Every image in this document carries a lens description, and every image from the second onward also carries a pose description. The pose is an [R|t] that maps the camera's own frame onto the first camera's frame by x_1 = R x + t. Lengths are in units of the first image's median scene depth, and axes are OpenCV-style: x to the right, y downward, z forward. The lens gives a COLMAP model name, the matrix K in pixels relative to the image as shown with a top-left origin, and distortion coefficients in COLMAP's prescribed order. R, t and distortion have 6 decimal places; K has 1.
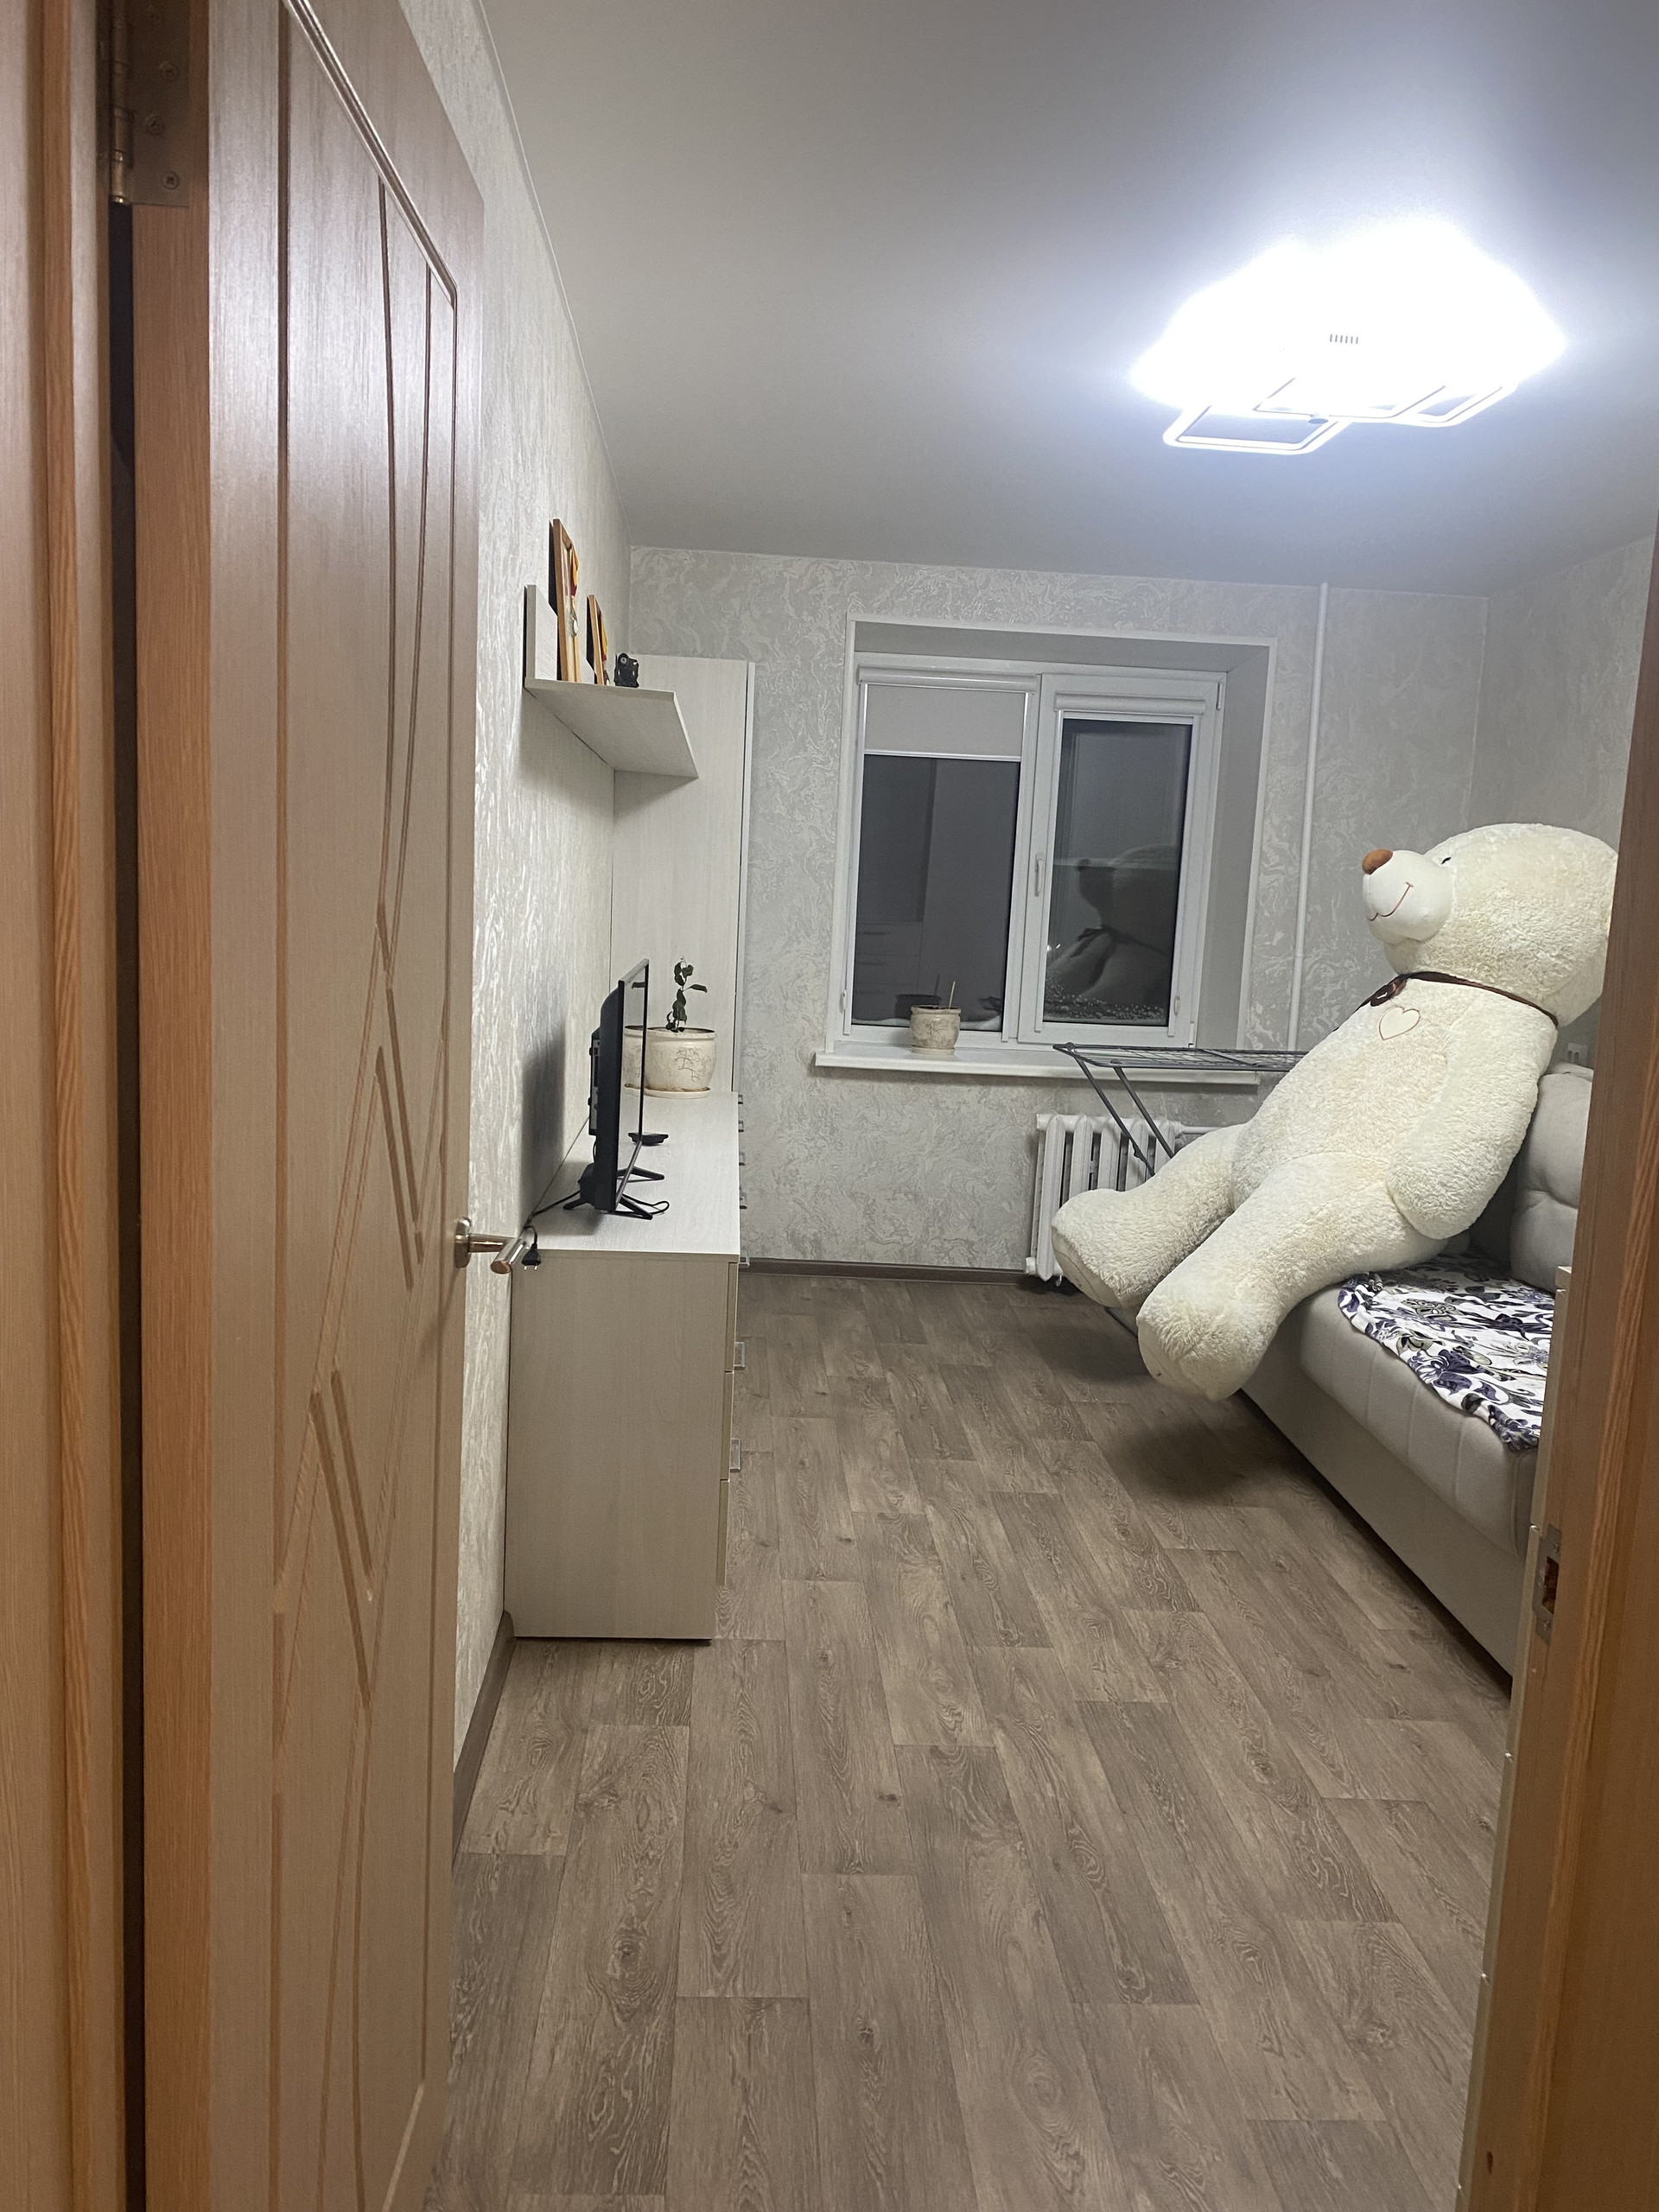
lens RADIAL K [[1684.8, 0, 827.6], [0, 1684.8, 1107.7], [0, 0, 1]] dist [-0.087622, 0.001372]
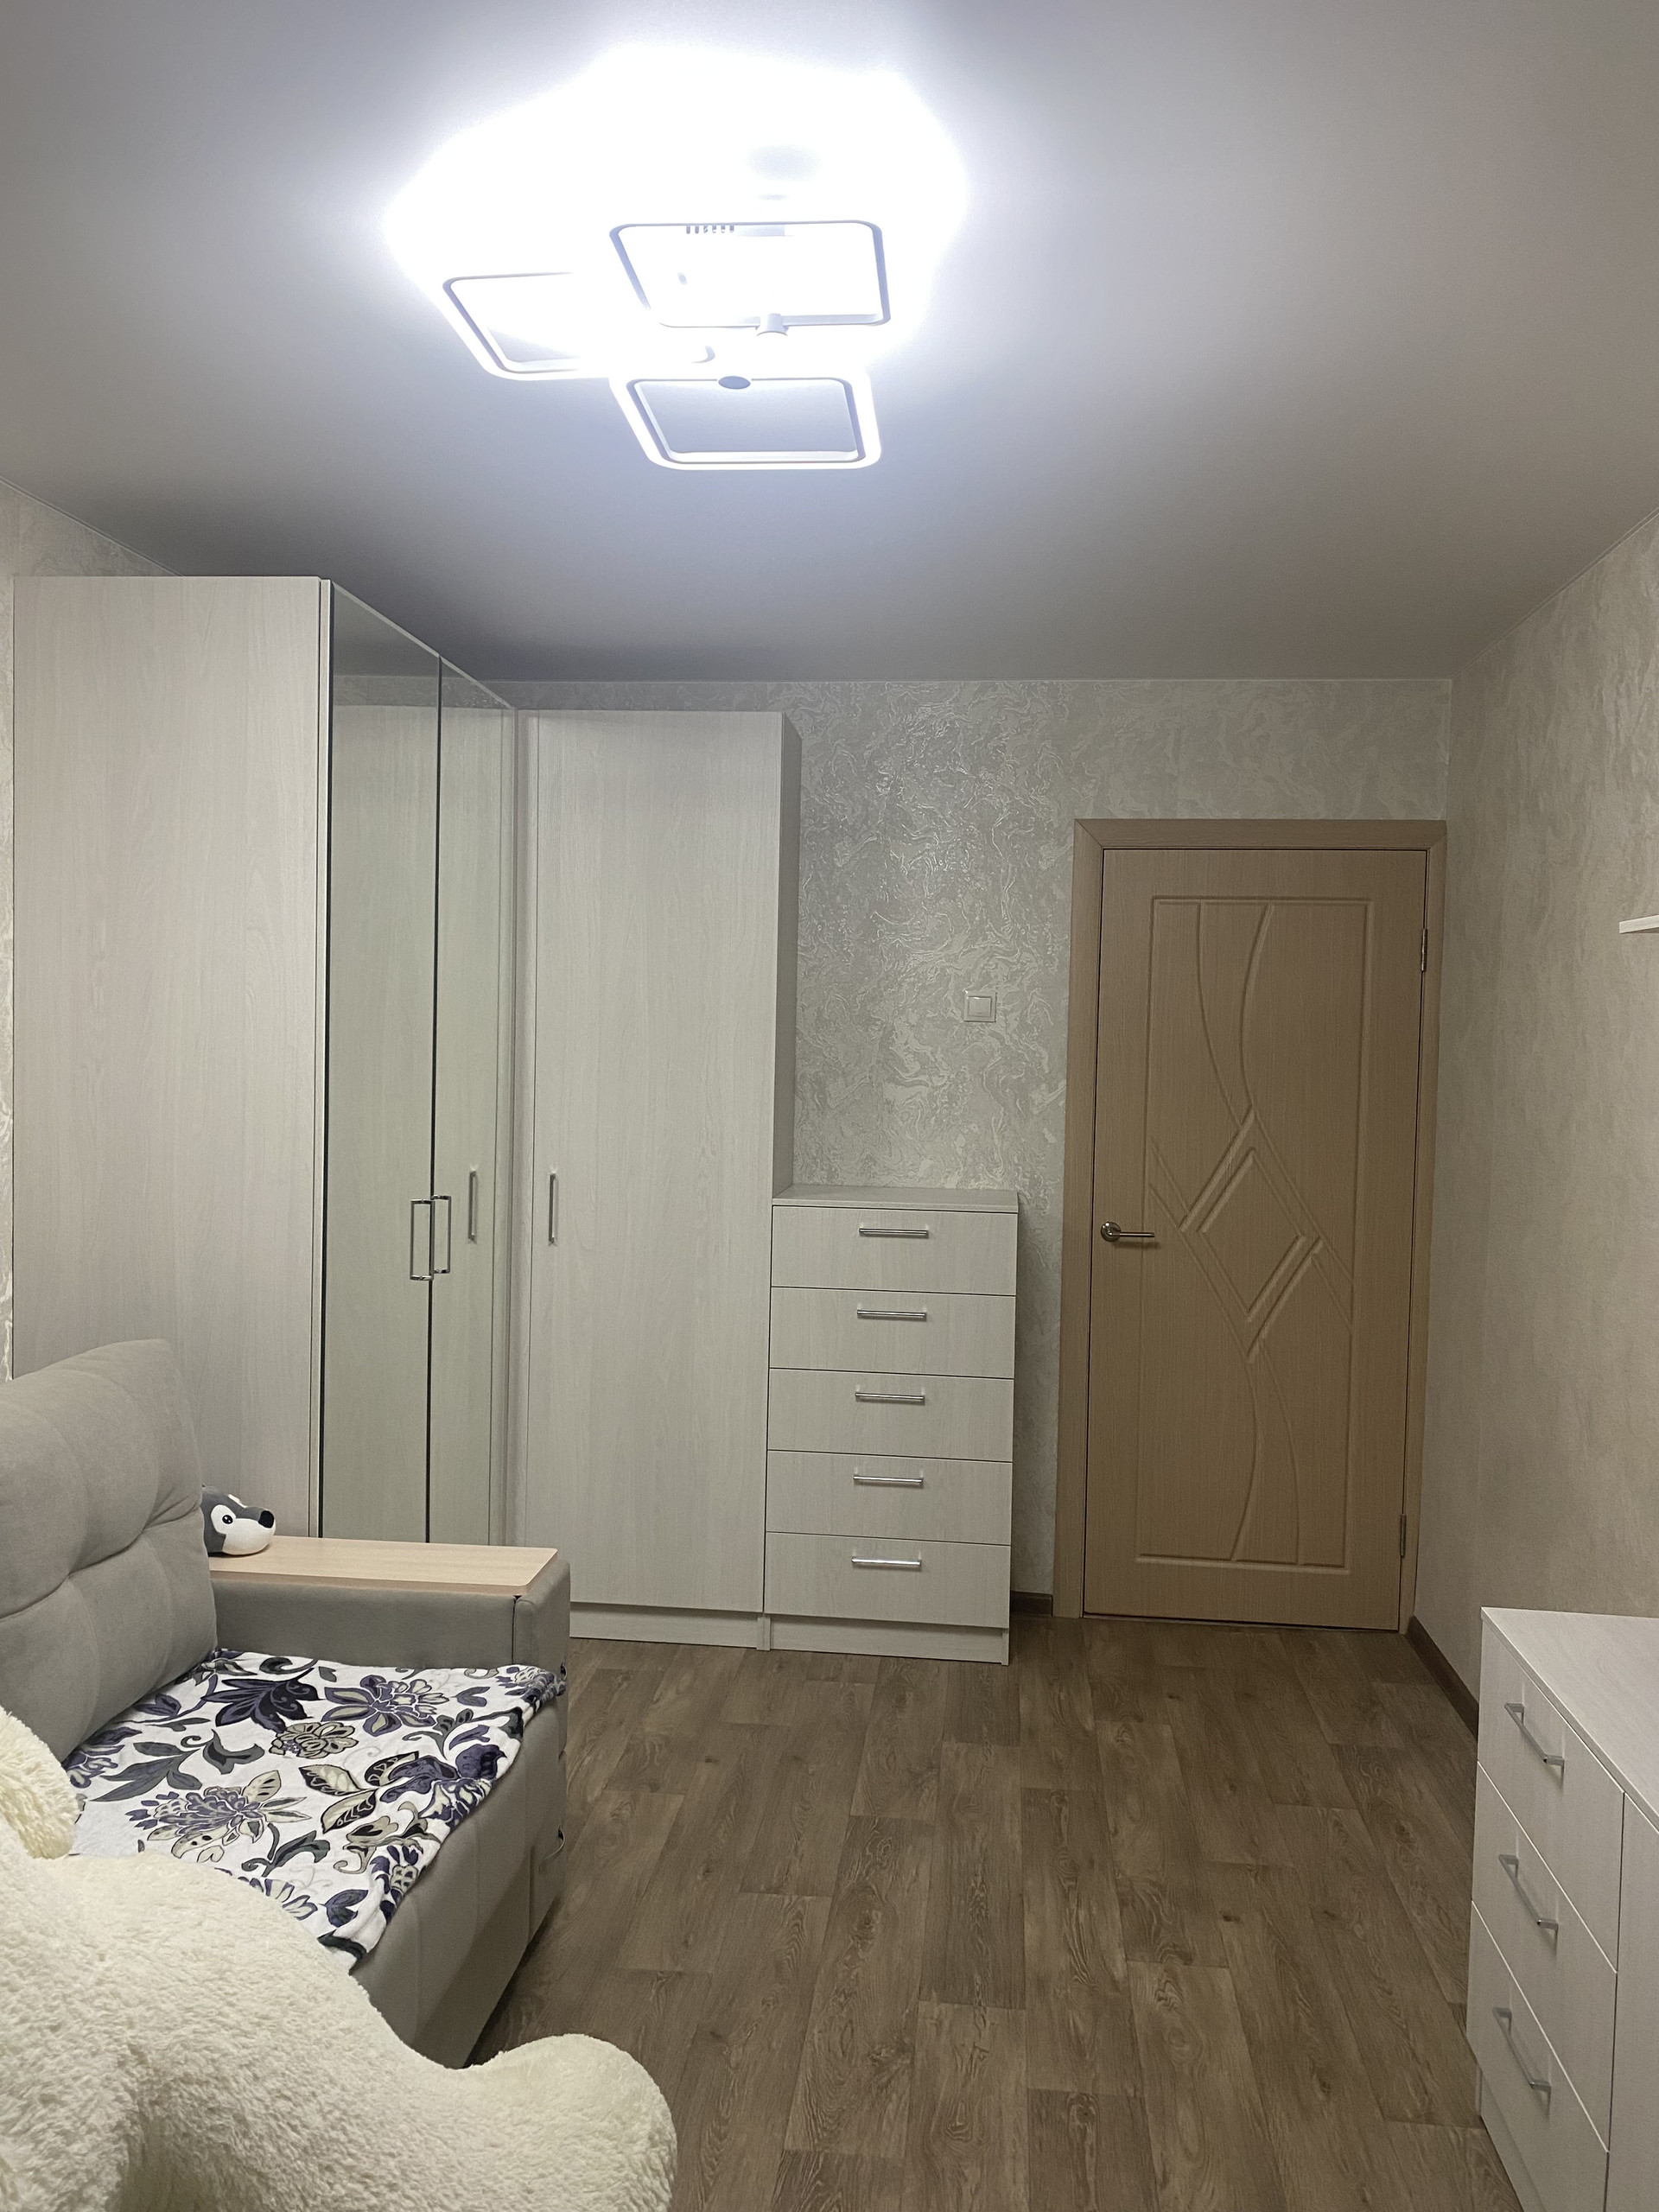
lens RADIAL K [[1684.8, 0, 827.2], [0, 1684.8, 1106.9], [0, 0, 1]] dist [-0.087622, 0.001372]
pose [[-0.986956, -0.051114, 0.152661, 0.155134], [-0.024488, 0.984889, 0.171445, -0.286627], [-0.159117, 0.165470, -0.973294, 1.922627]]
